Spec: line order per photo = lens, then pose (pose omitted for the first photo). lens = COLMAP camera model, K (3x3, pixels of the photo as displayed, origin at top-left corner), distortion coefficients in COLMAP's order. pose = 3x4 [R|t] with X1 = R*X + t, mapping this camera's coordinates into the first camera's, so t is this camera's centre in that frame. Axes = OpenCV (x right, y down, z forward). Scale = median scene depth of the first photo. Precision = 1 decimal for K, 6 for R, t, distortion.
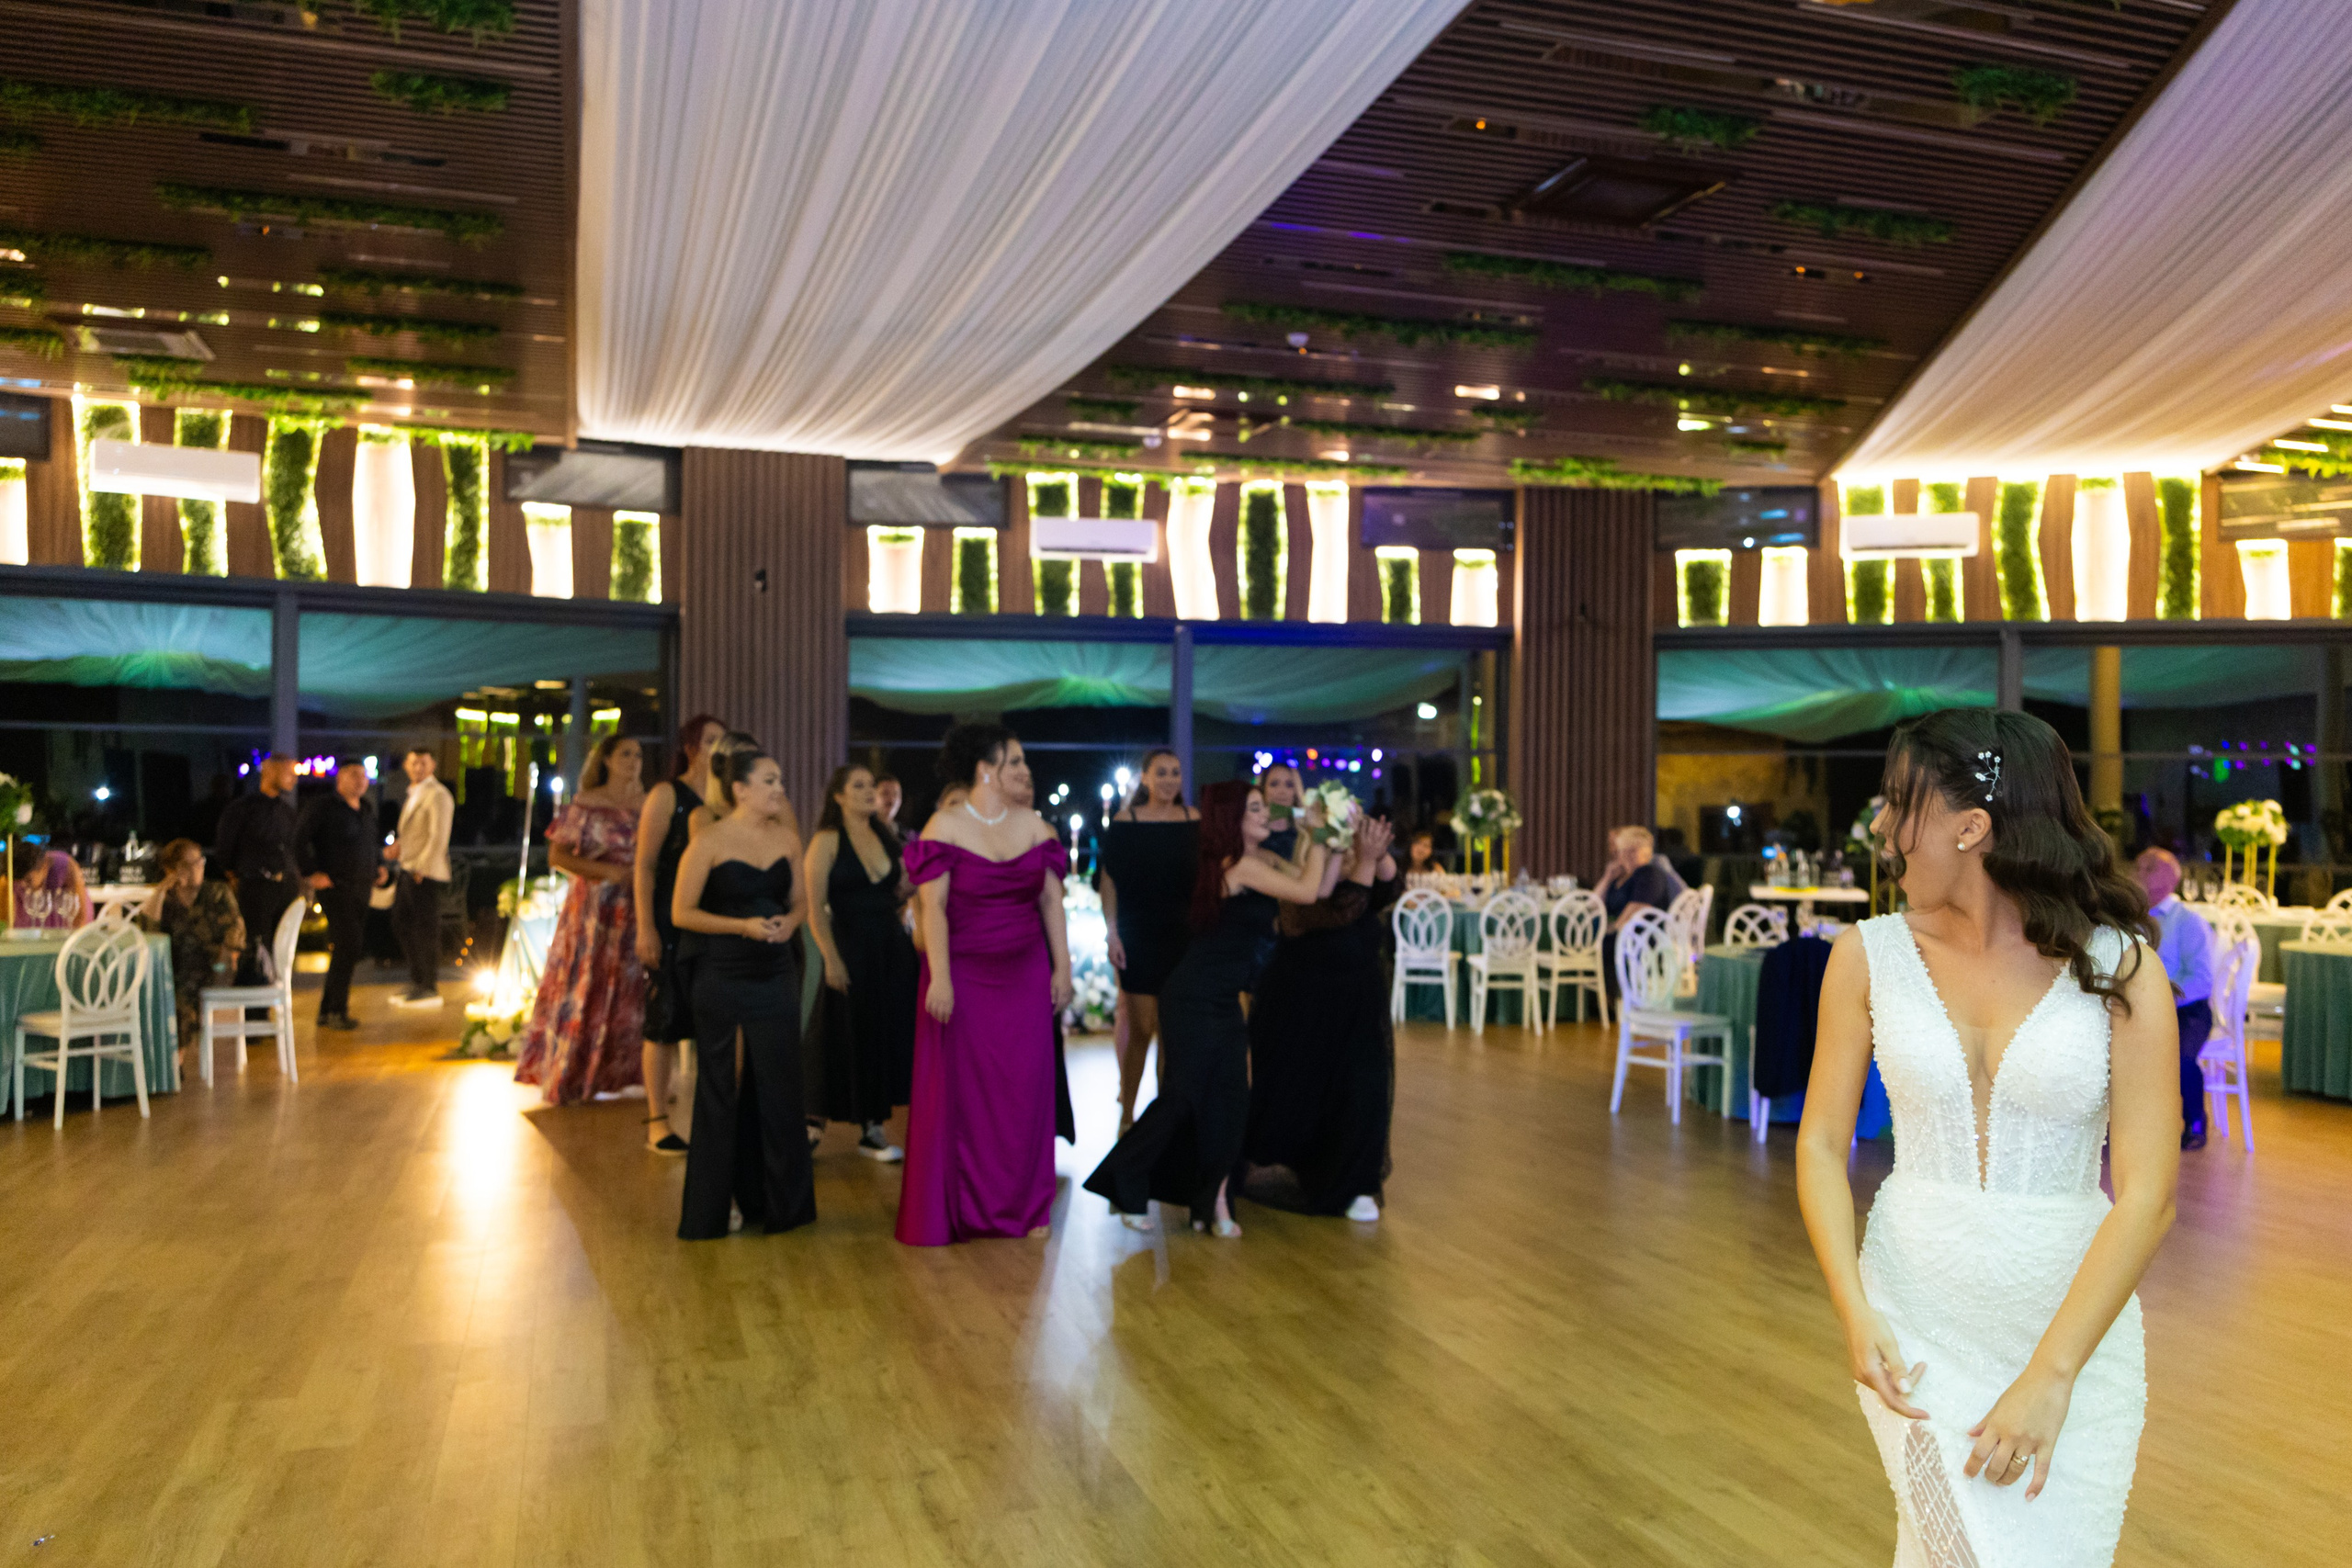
lens RADIAL K [[1967.2, 0, 1207.4], [0, 1967.2, 782.0], [0, 0, 1]] dist [0.079833, -0.105339]
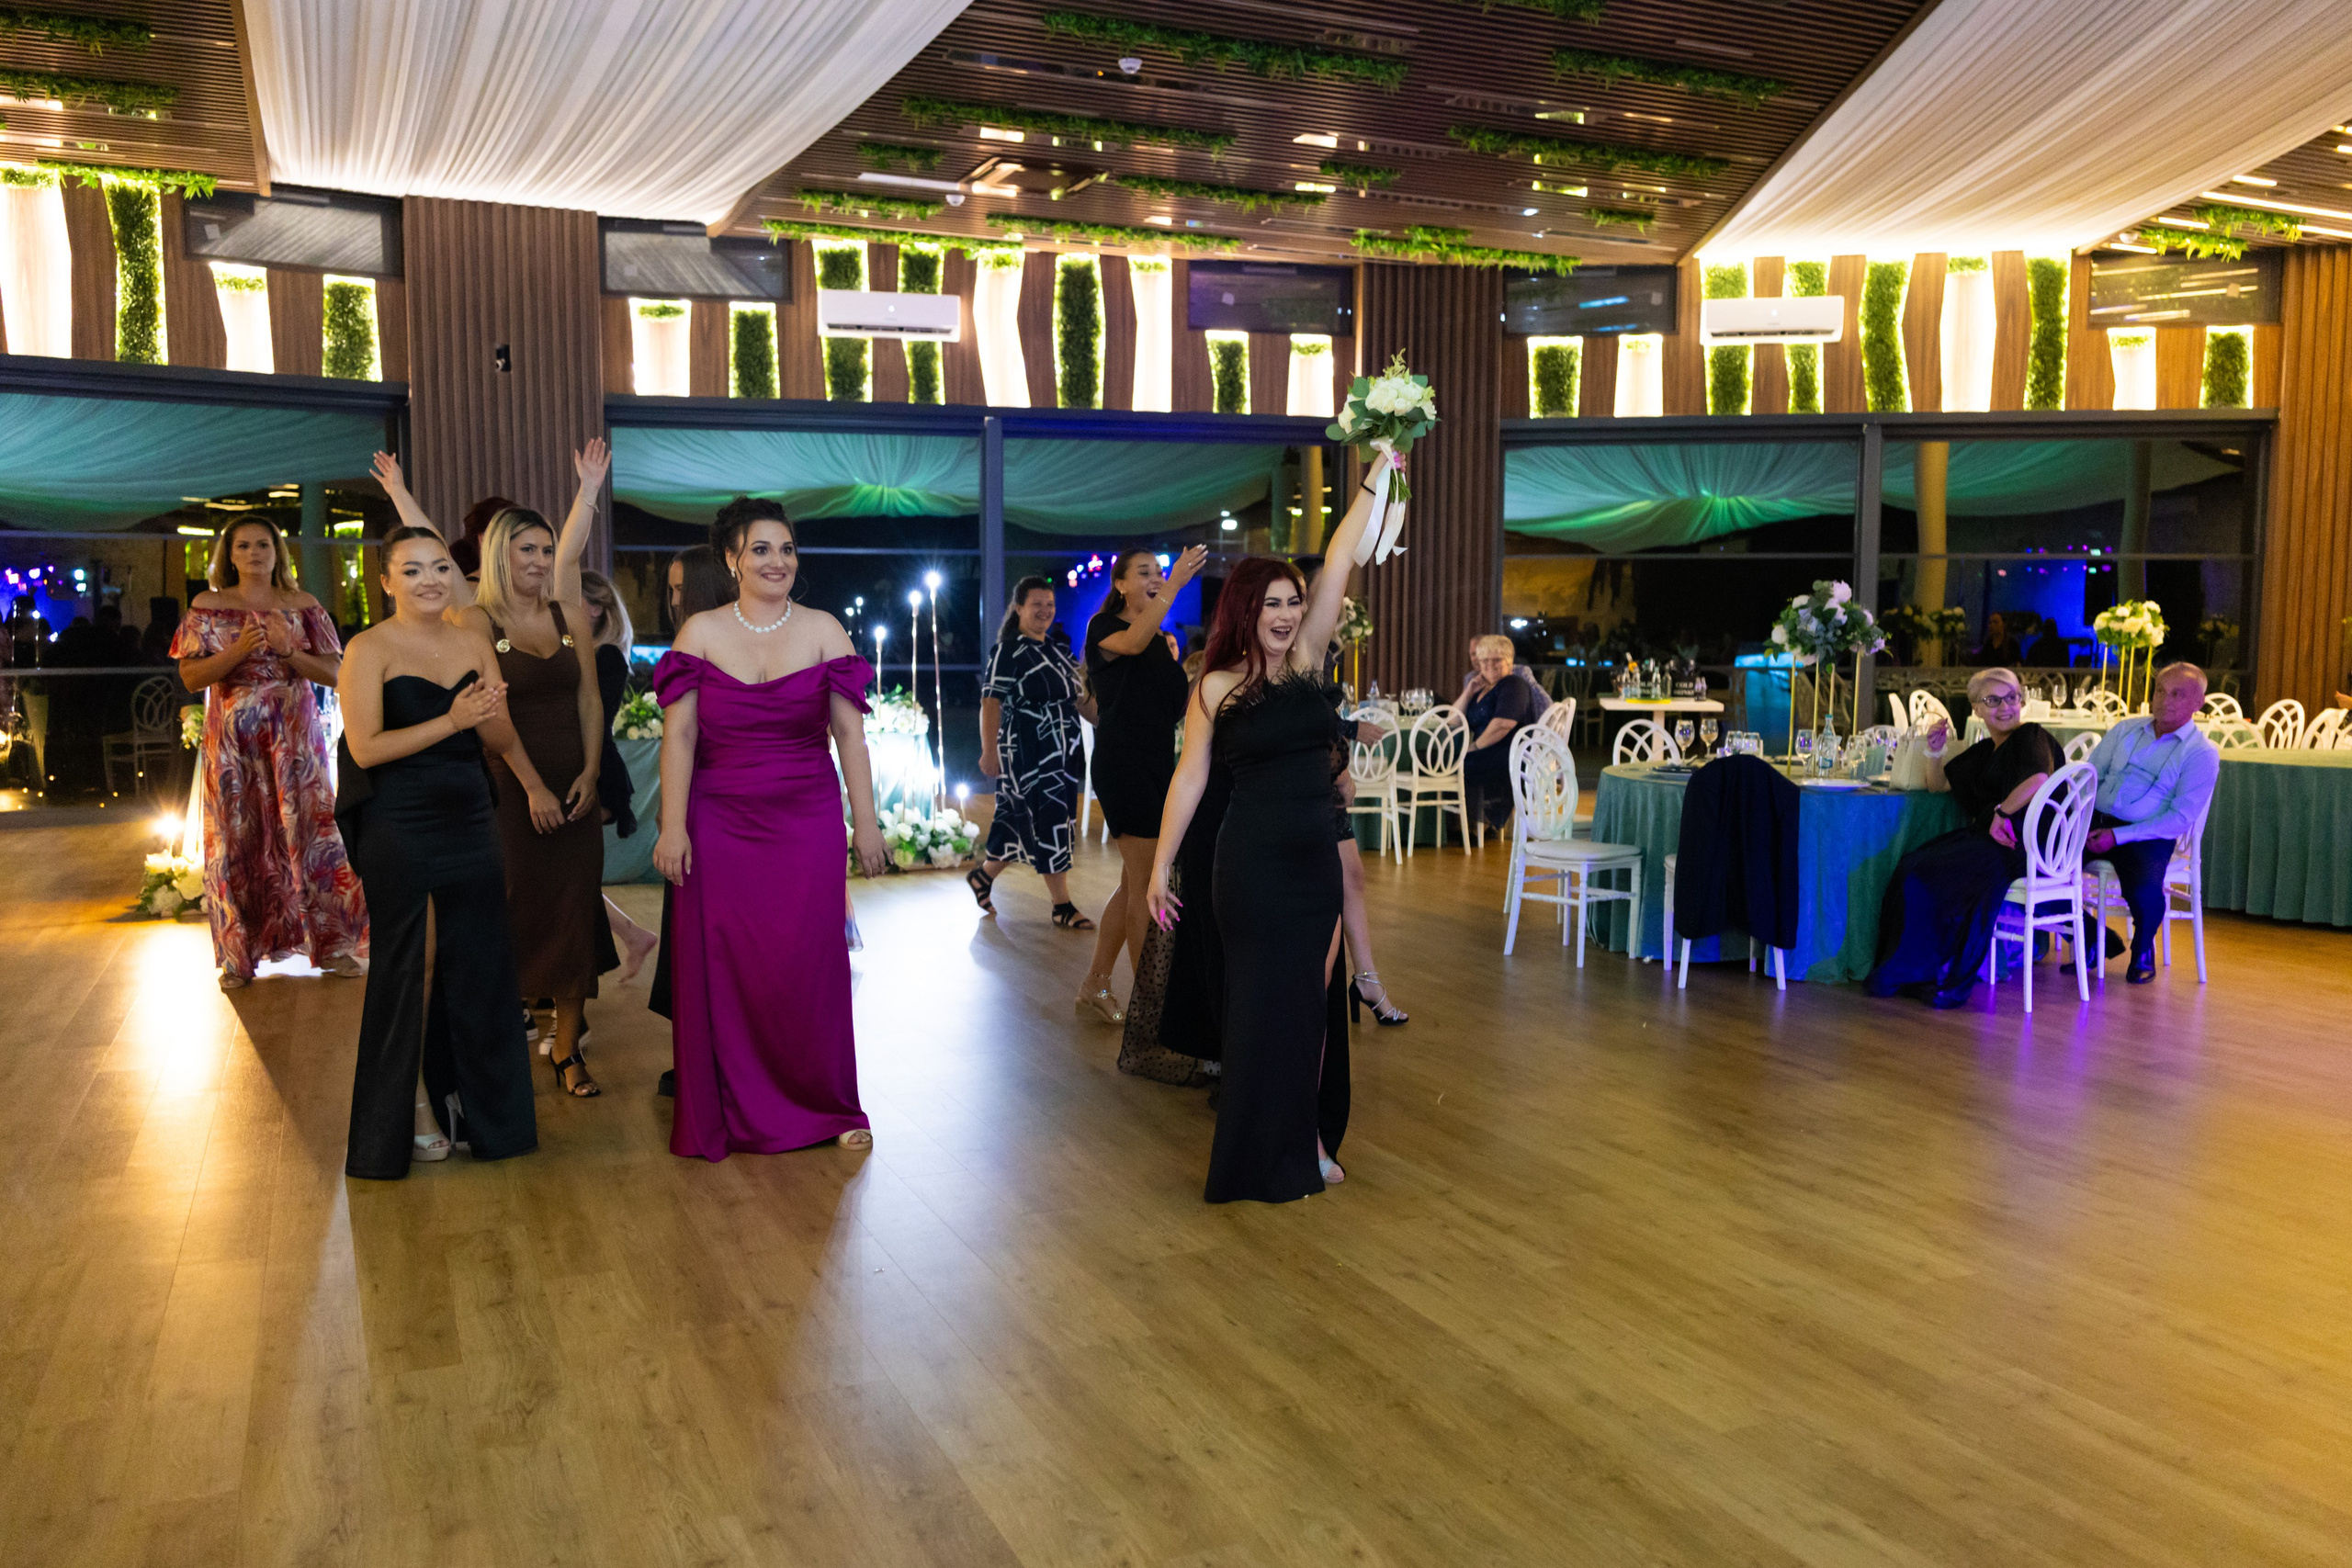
lens RADIAL K [[1967.2, 0, 1207.4], [0, 1967.2, 782.0], [0, 0, 1]] dist [0.079833, -0.105339]
pose [[0.994606, -0.014637, 0.102685, -0.010678], [0.005035, 0.995639, 0.093151, 0.004340], [-0.103601, -0.092132, 0.990343, 0.090758]]
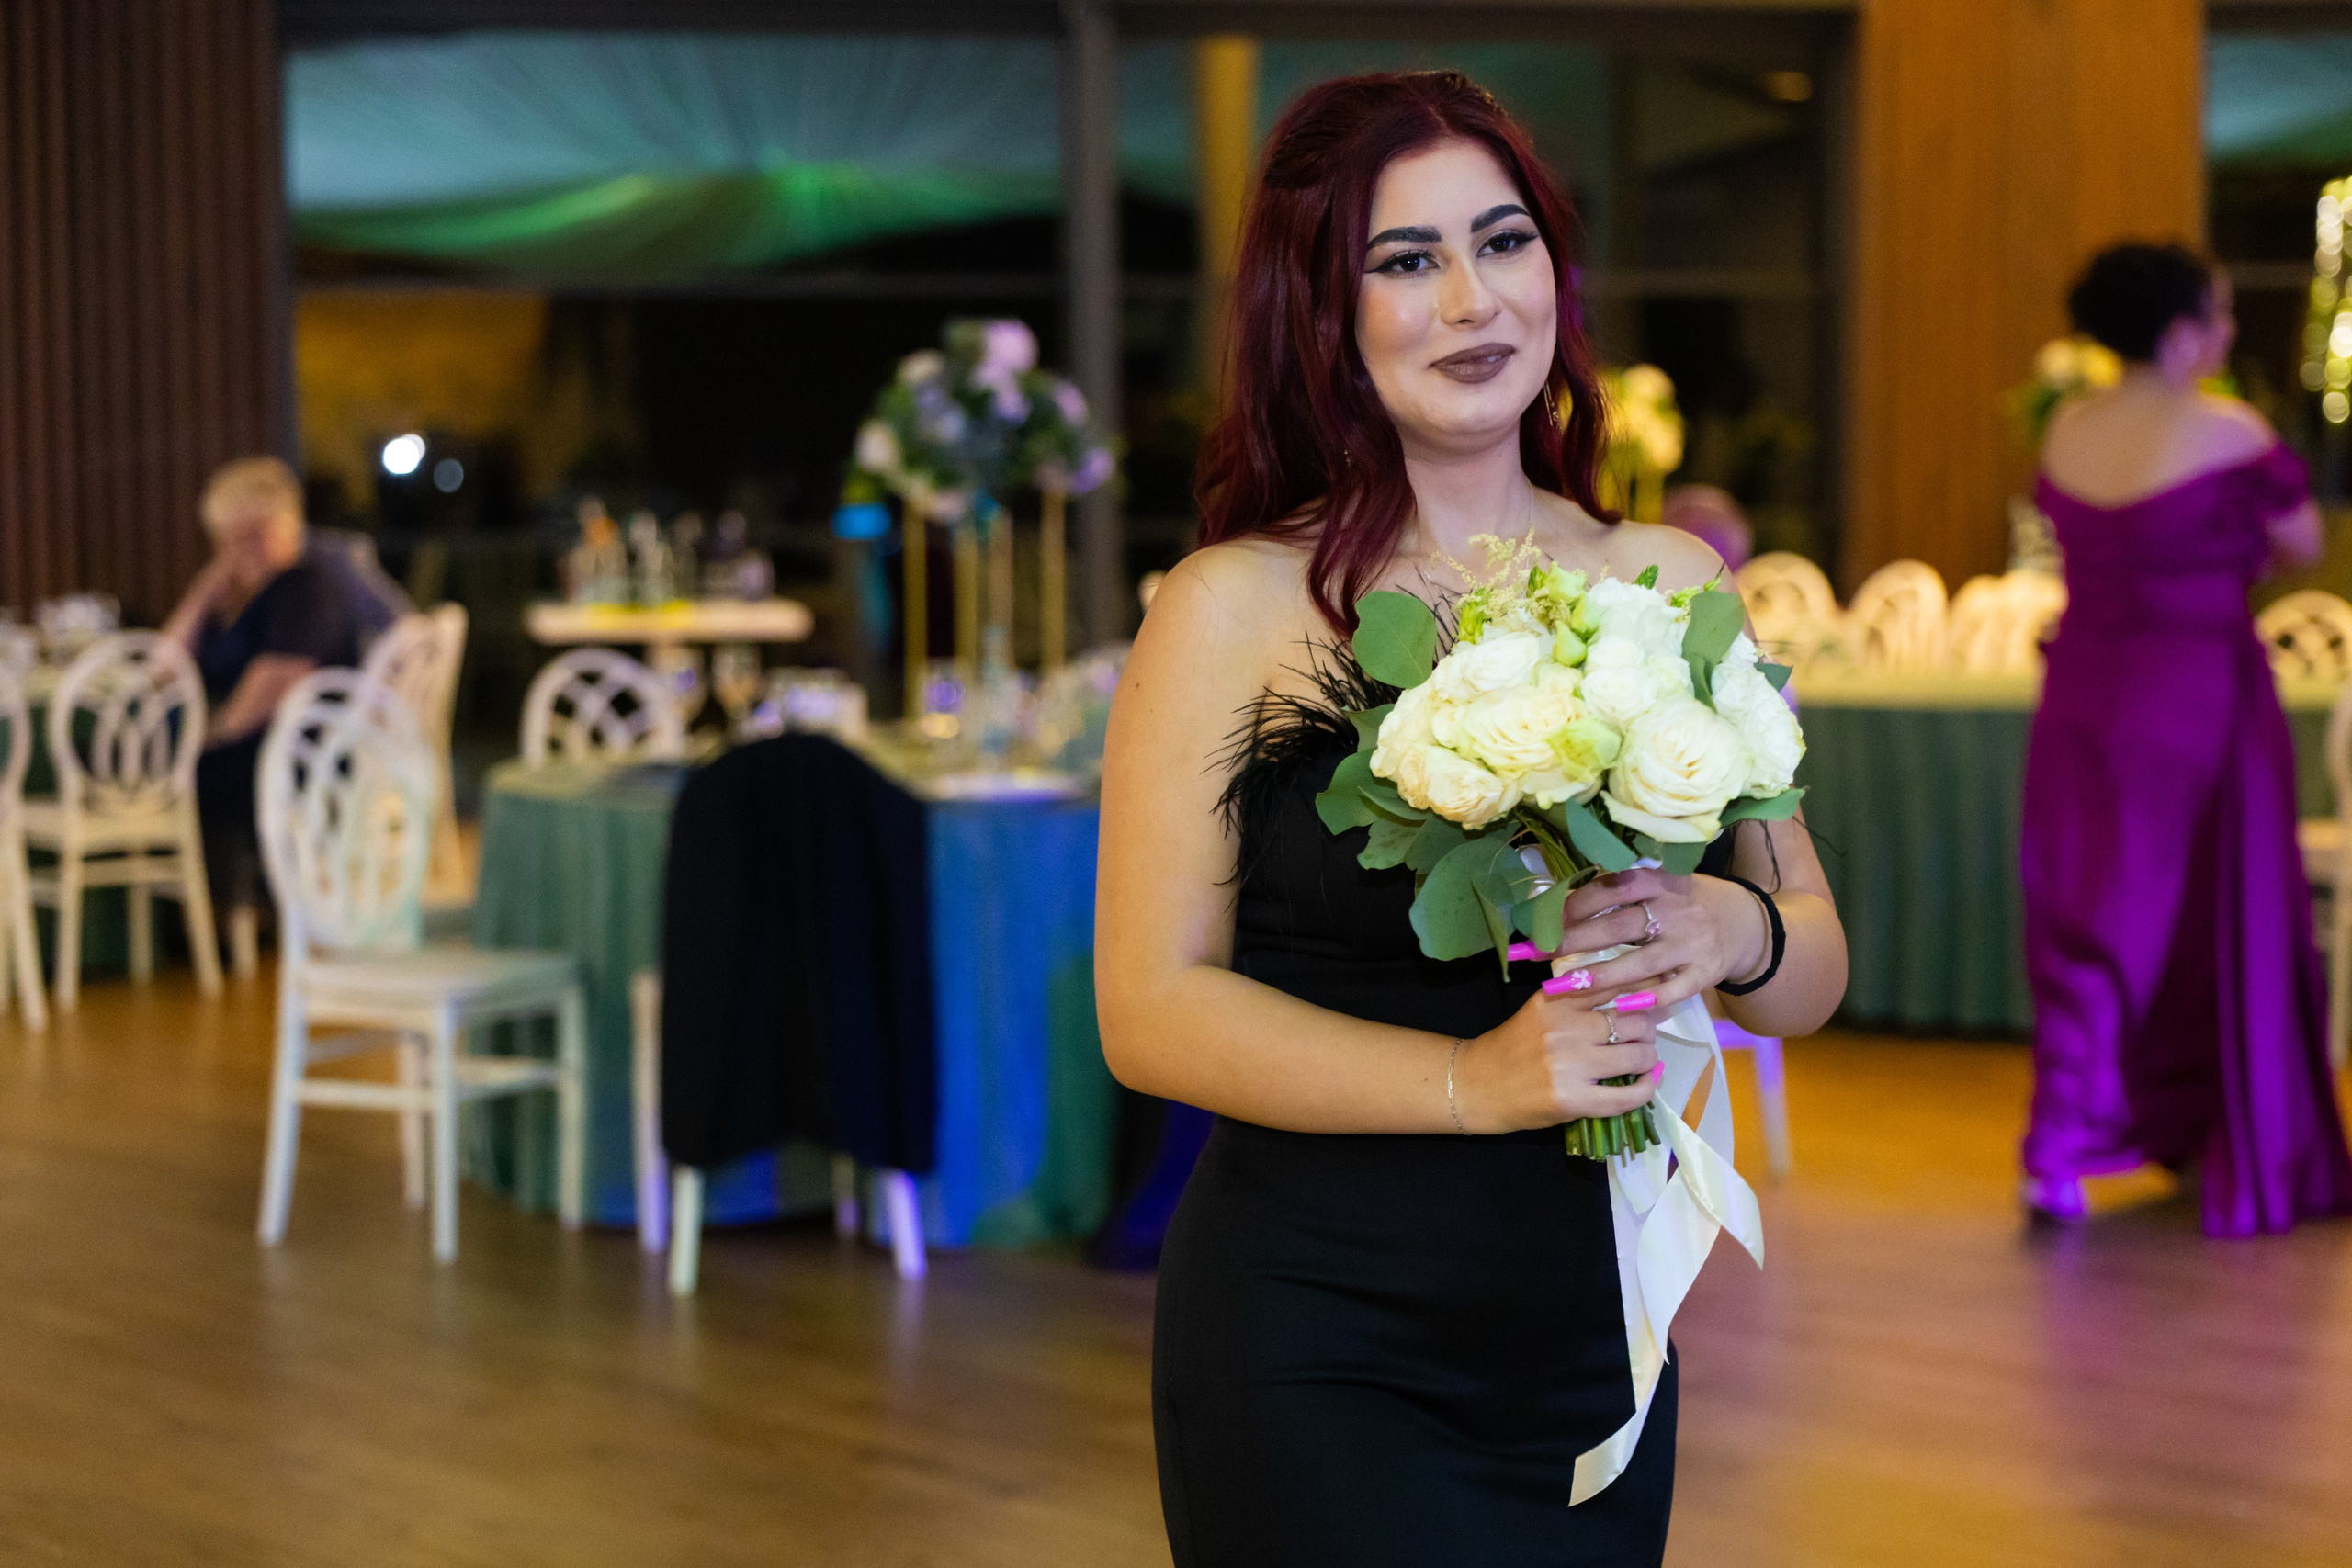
lens RADIAL K [[4302.2, 0, 1176.0], [0, 4302.2, 784.0], [0, 0, 1]] dist [0.101927, 0.009642]
pose [[0.906293, -0.057451, 0.418727, 0.018128], [0.019989, 0.995436, 0.093314, 0.008251], [-0.422177, -0.076200, 0.903305, 0.137498]]
